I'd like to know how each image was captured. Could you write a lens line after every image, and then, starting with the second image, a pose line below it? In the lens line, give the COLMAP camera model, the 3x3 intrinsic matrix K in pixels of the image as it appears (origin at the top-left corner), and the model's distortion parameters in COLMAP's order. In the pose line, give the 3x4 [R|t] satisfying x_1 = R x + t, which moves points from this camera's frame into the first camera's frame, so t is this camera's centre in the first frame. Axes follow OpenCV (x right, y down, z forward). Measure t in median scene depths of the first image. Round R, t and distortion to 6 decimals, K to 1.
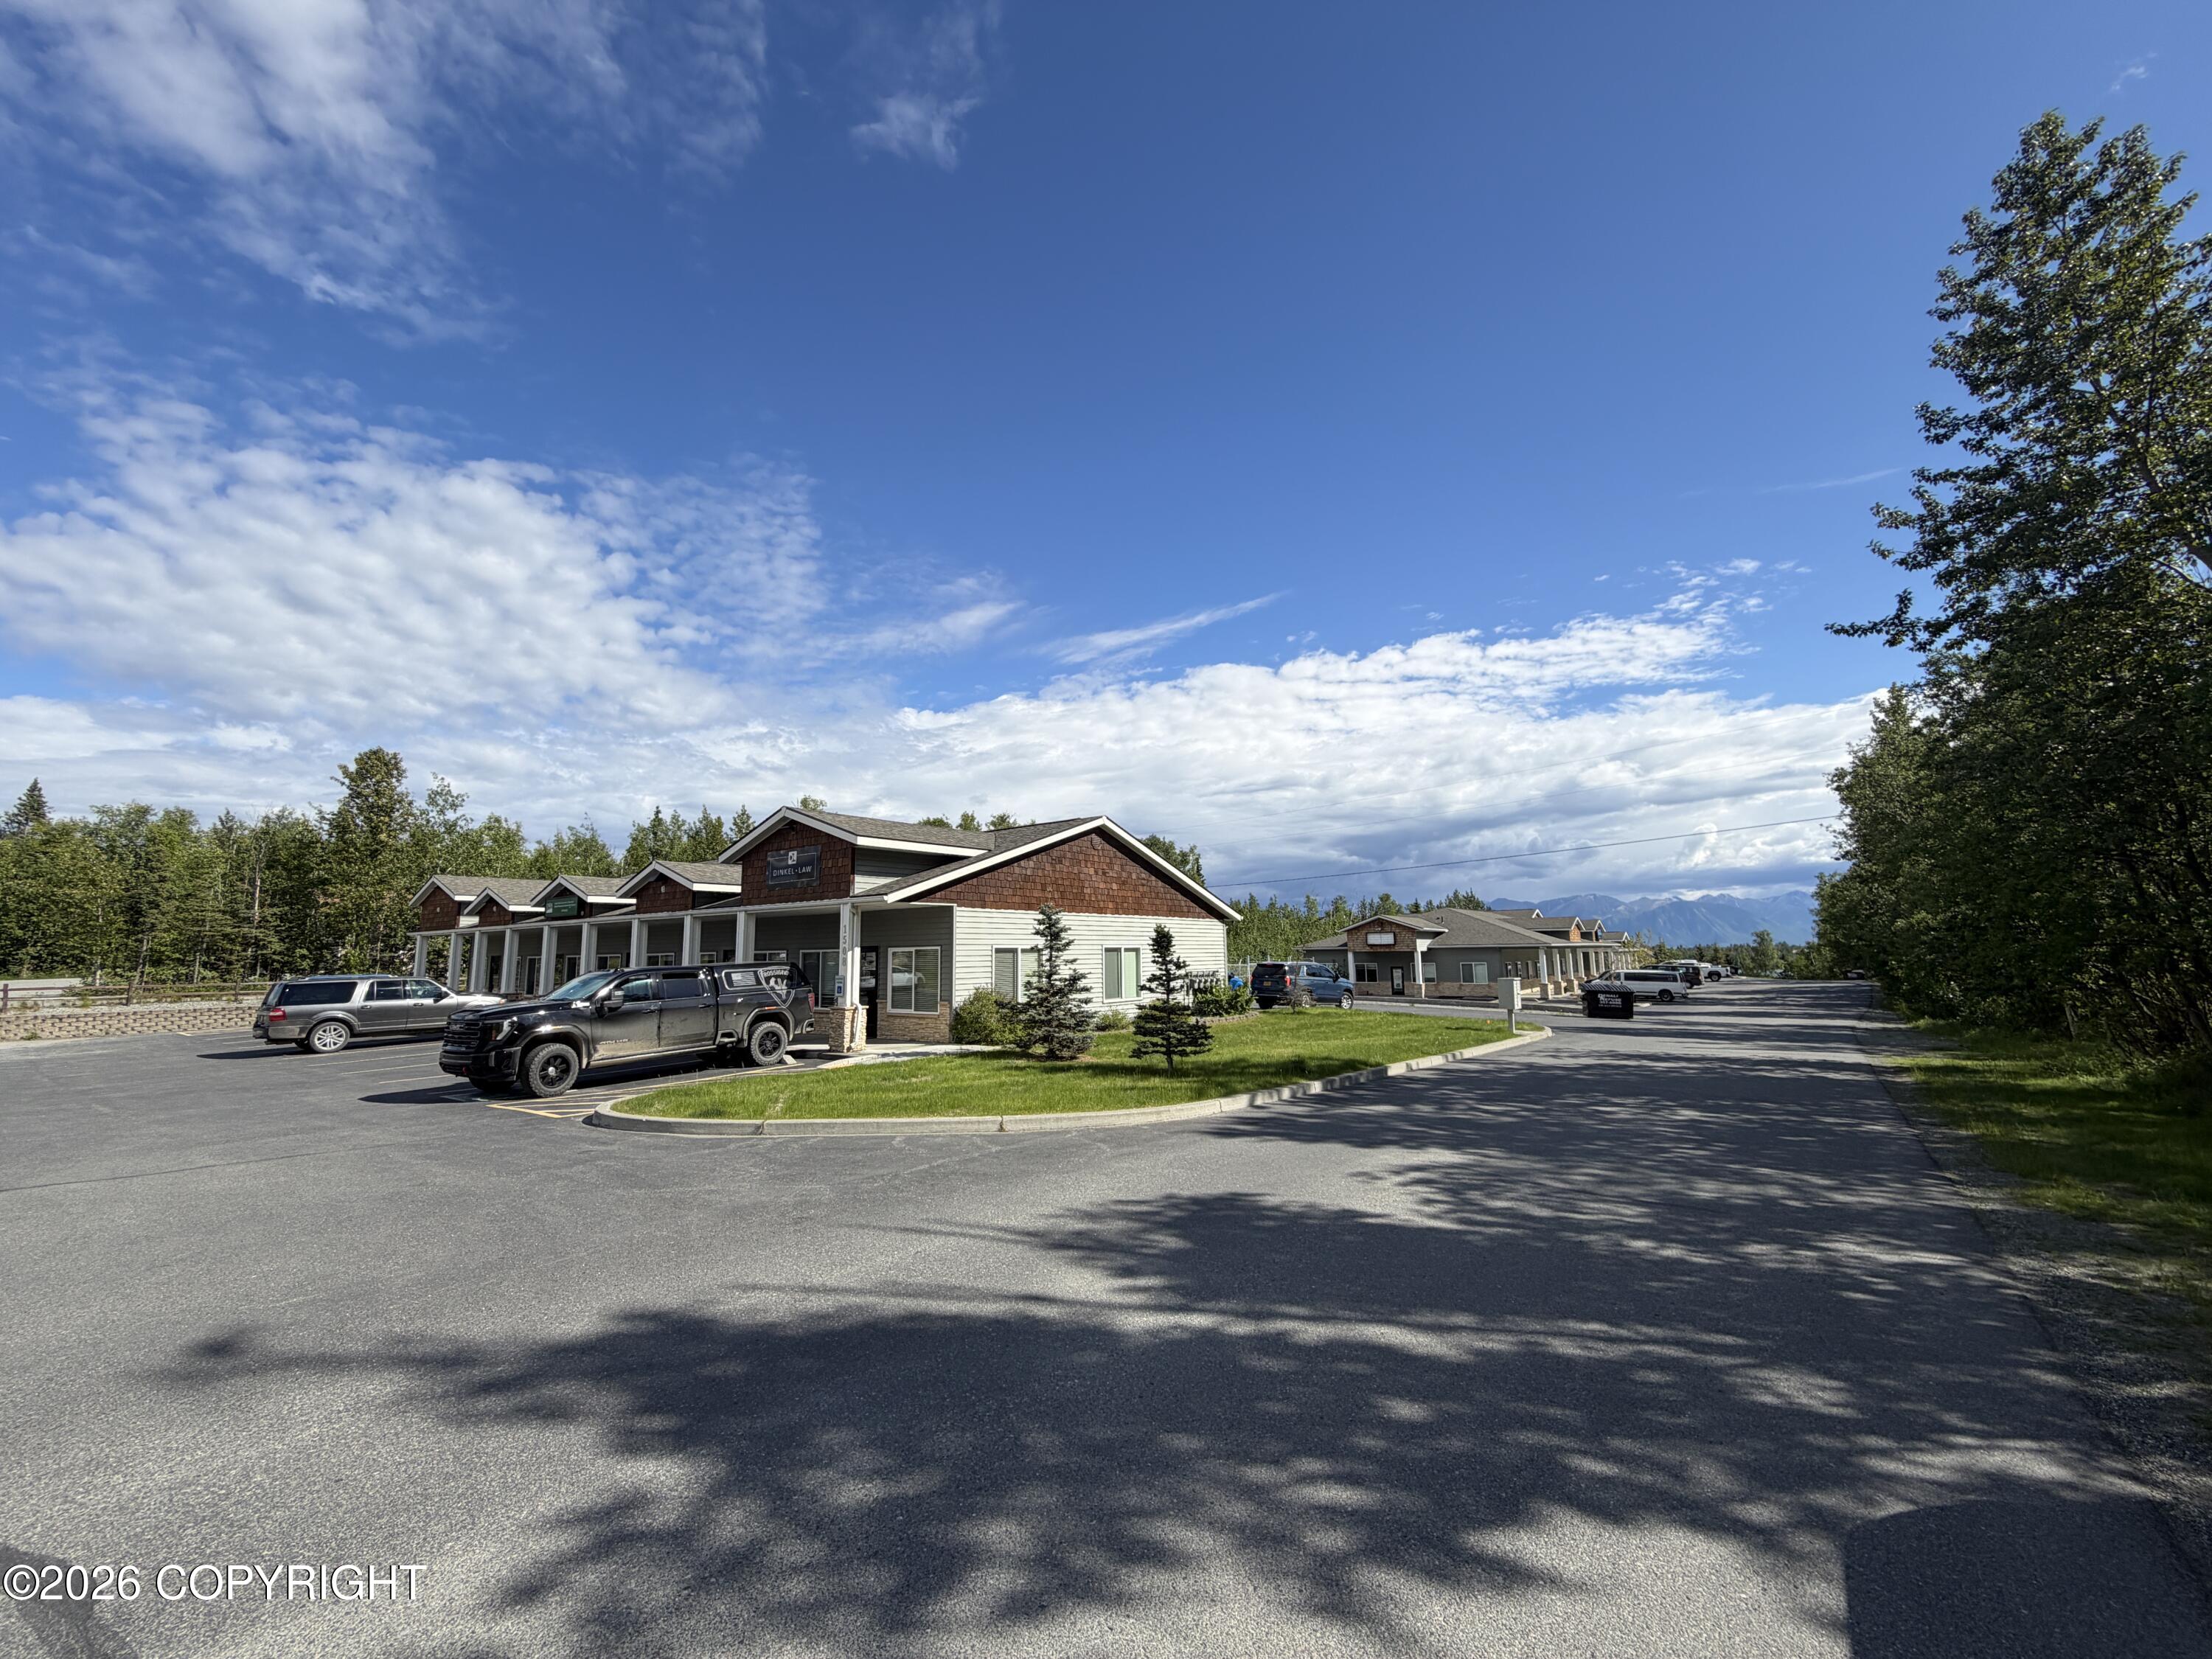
lens RADIAL K [[877.1, 0, 1109.5], [0, 877.1, 826.3], [0, 0, 1]] dist [-0.000127, -0.000172]
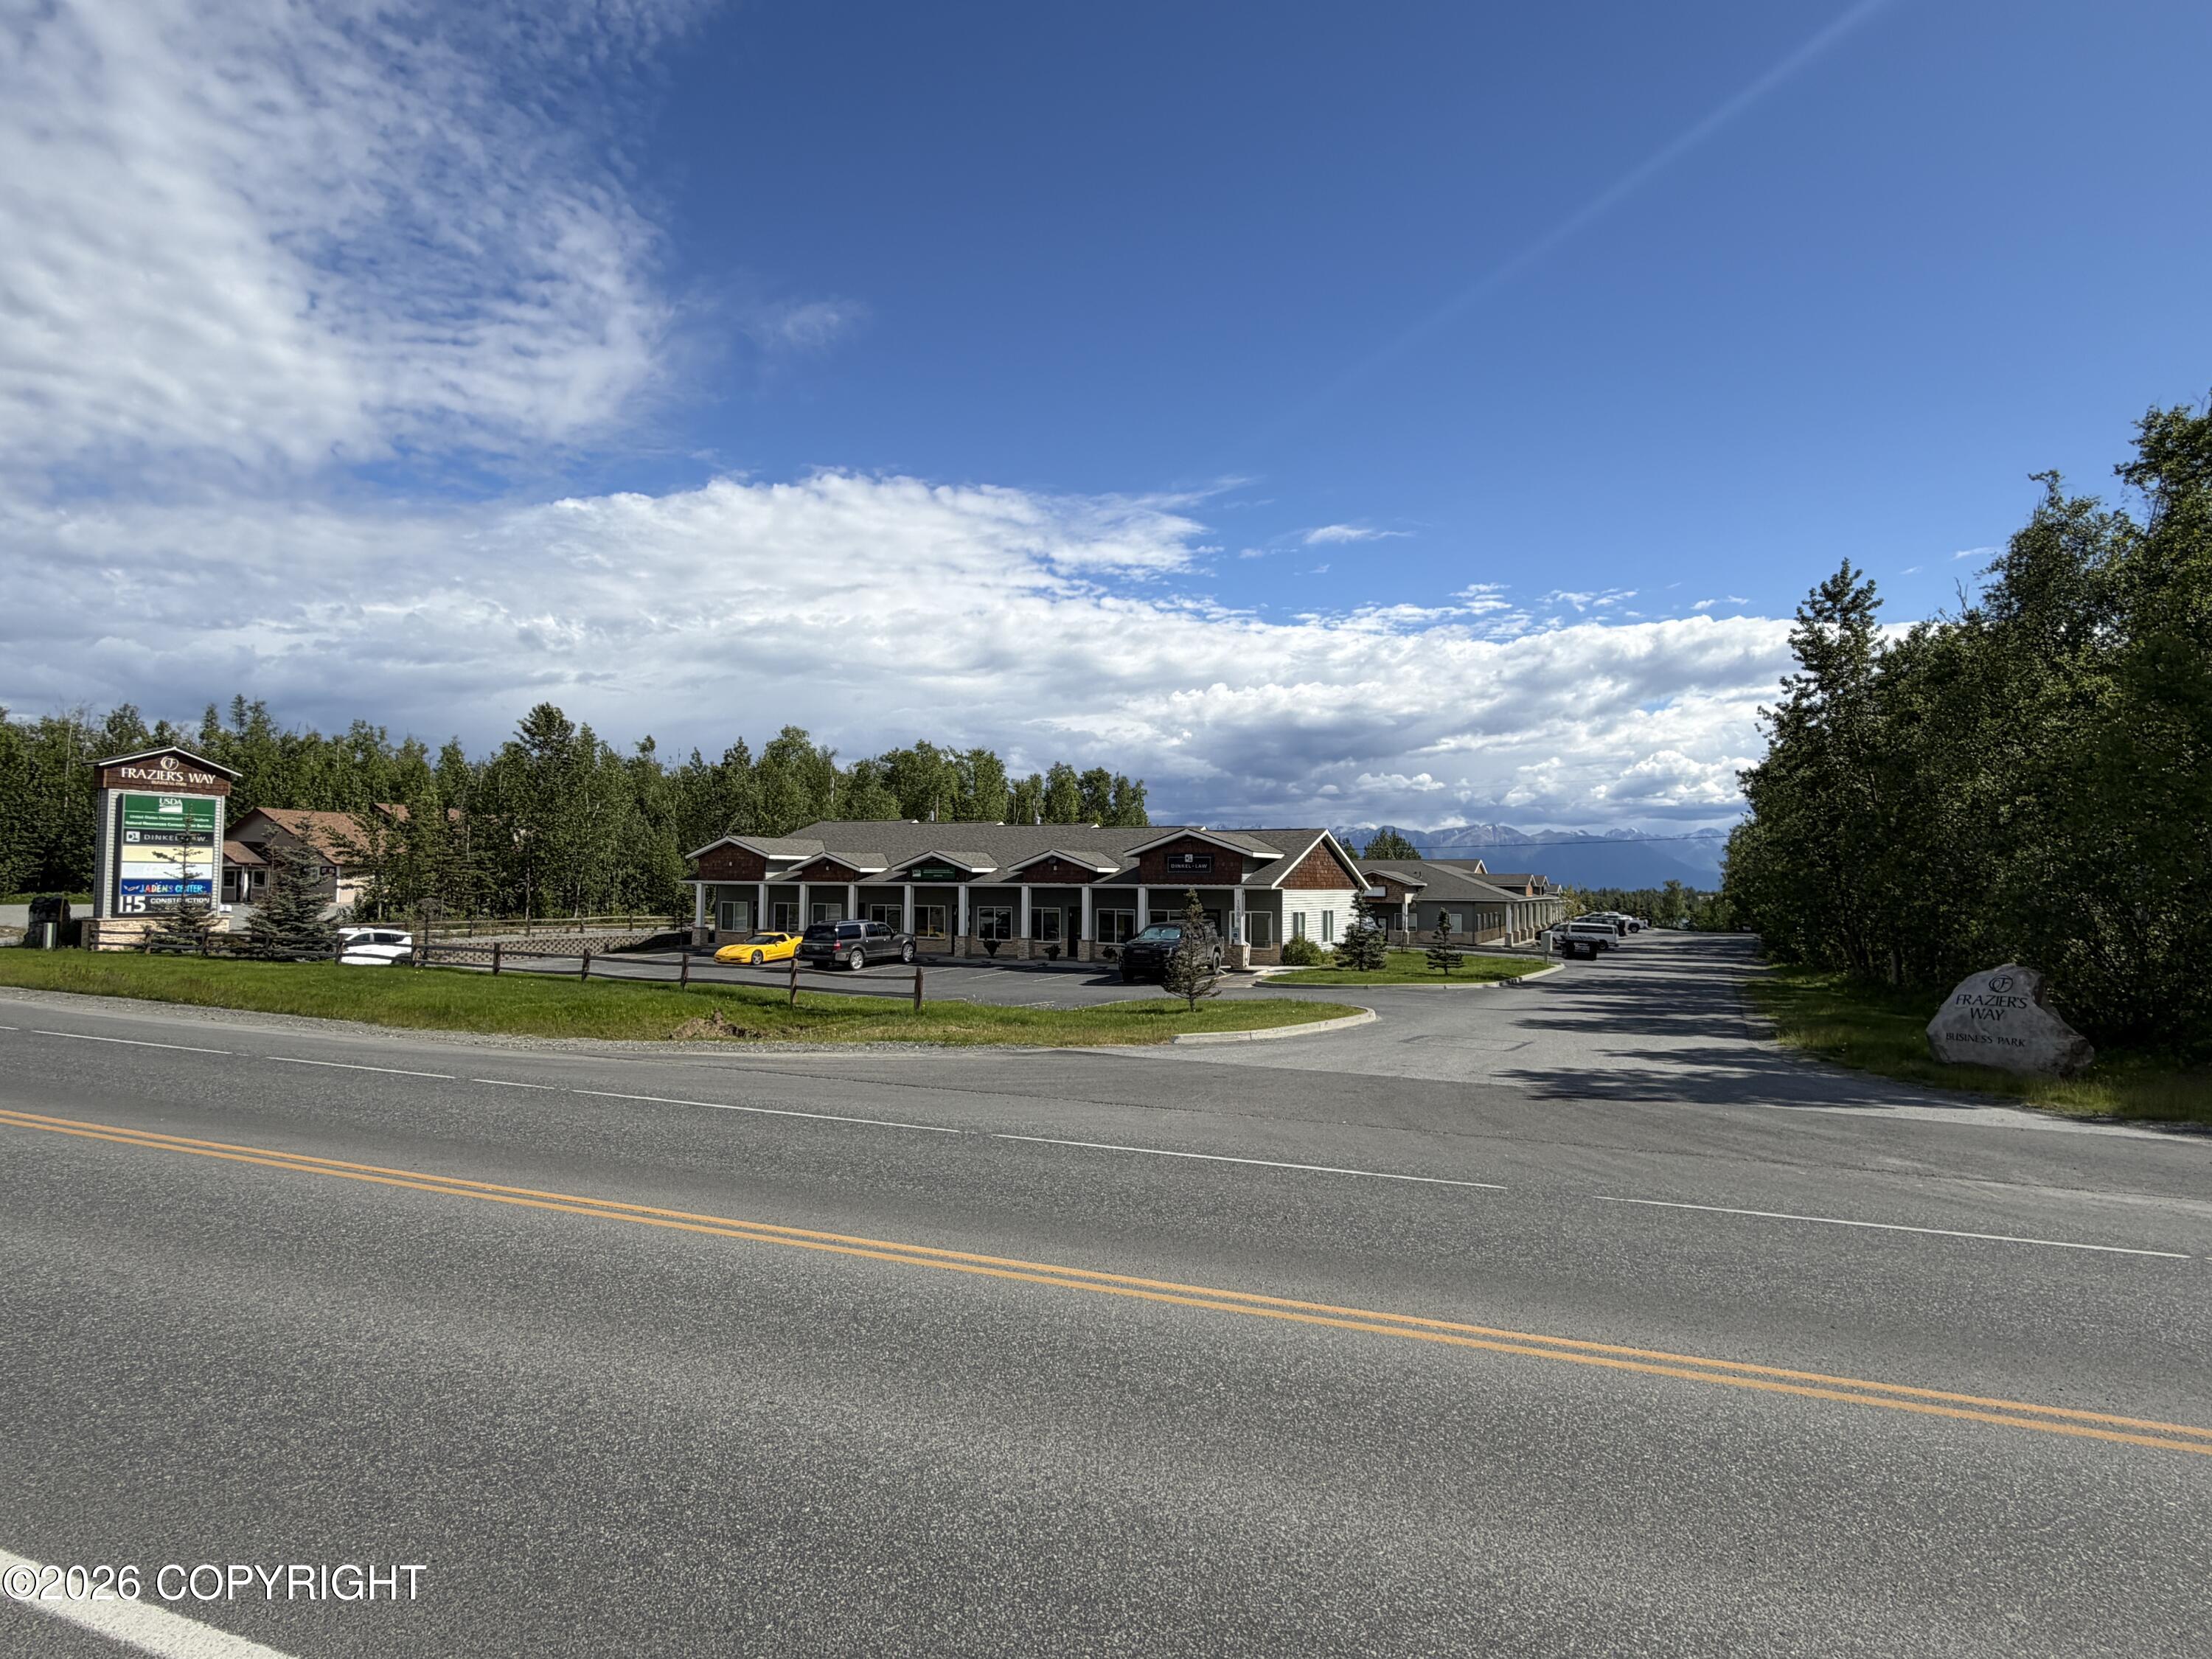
lens RADIAL K [[1149.4, 0, 1099.0], [0, 1149.4, 821.3], [0, 0, 1]] dist [-0.000147, -0.000075]
pose [[0.984129, 0.030676, 0.174783, -0.273844], [-0.046098, 0.995325, 0.084871, -0.064328], [-0.171362, -0.091581, 0.980942, -0.343621]]
